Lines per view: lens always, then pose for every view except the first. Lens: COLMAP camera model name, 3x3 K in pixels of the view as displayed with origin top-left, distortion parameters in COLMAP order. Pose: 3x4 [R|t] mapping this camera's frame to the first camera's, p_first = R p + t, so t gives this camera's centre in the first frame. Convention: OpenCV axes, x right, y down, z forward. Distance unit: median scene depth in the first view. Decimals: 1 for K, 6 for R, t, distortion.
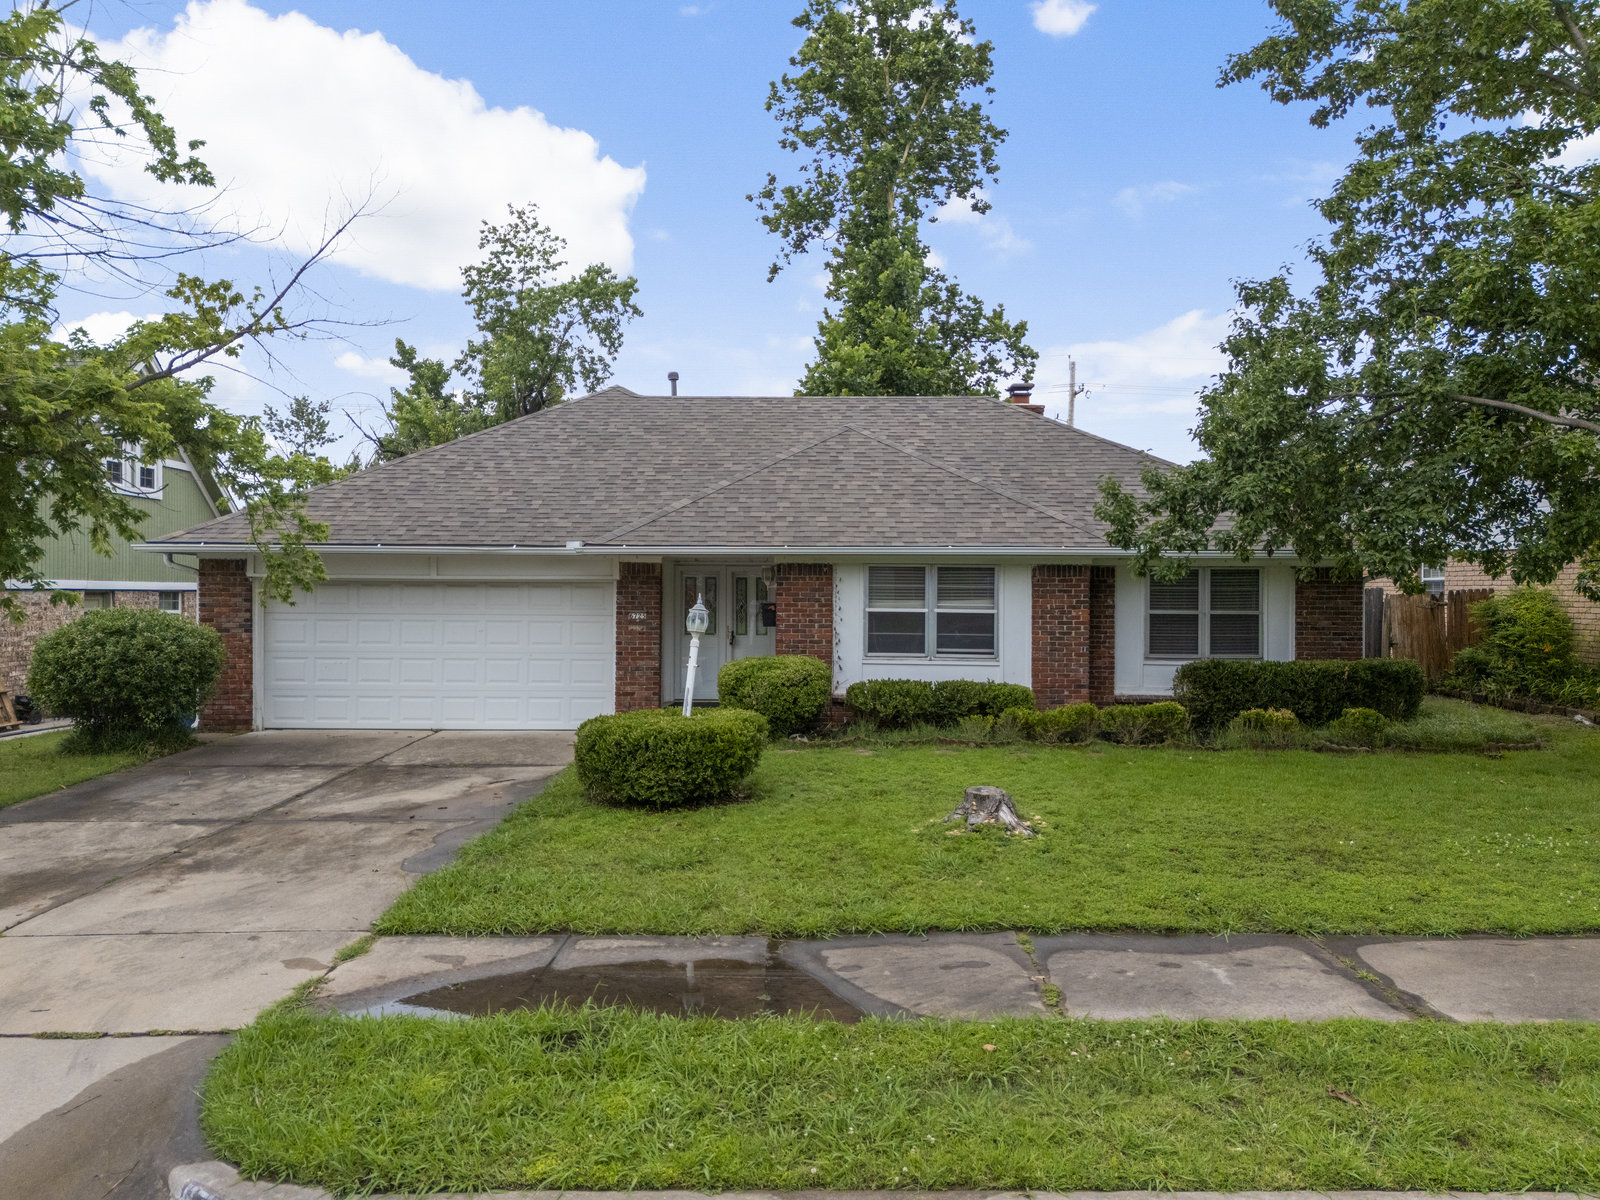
lens RADIAL K [[1165.5, 0, 800.0], [0, 1165.5, 600.0], [0, 0, 1]] dist [0.092110, -0.095853]
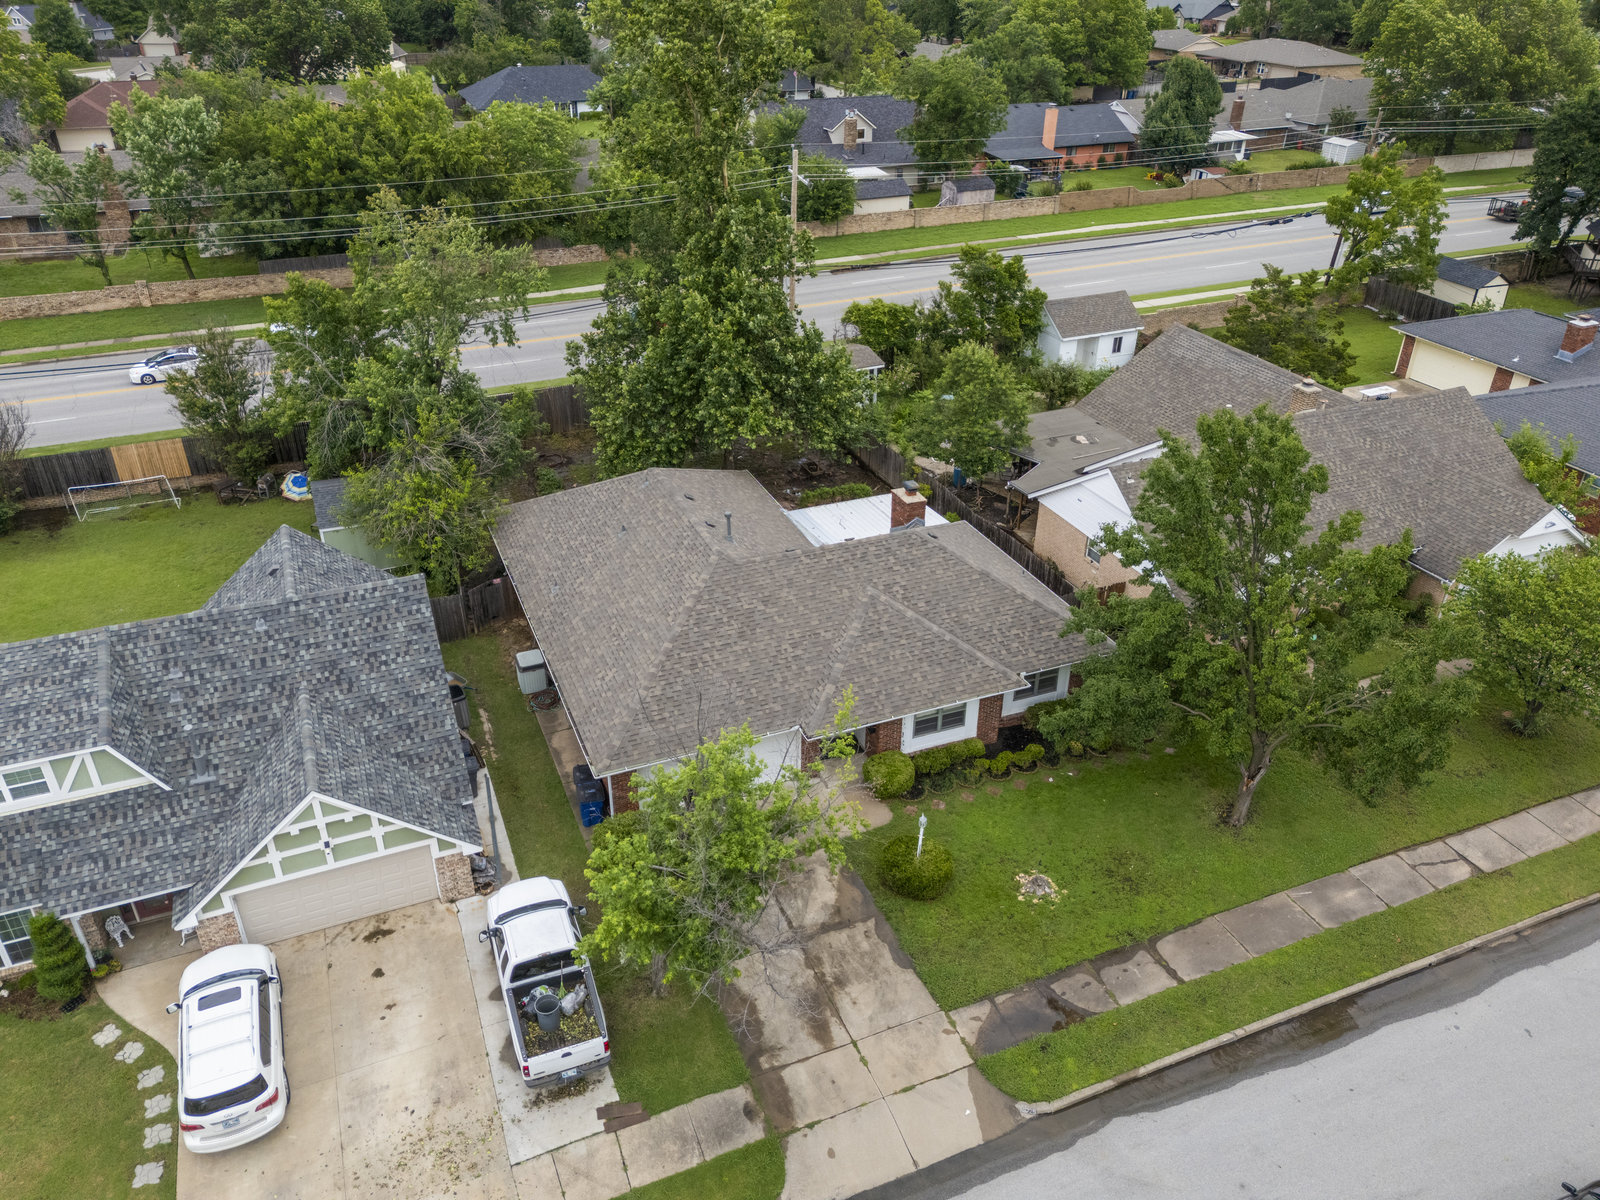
lens RADIAL K [[1165.5, 0, 800.0], [0, 1165.5, 600.0], [0, 0, 1]] dist [0.092110, -0.095853]
pose [[0.923030, -0.199206, 0.329140, -1.864378], [0.006373, 0.863311, 0.504633, -2.933097], [-0.384676, -0.463693, 0.798131, -1.316013]]
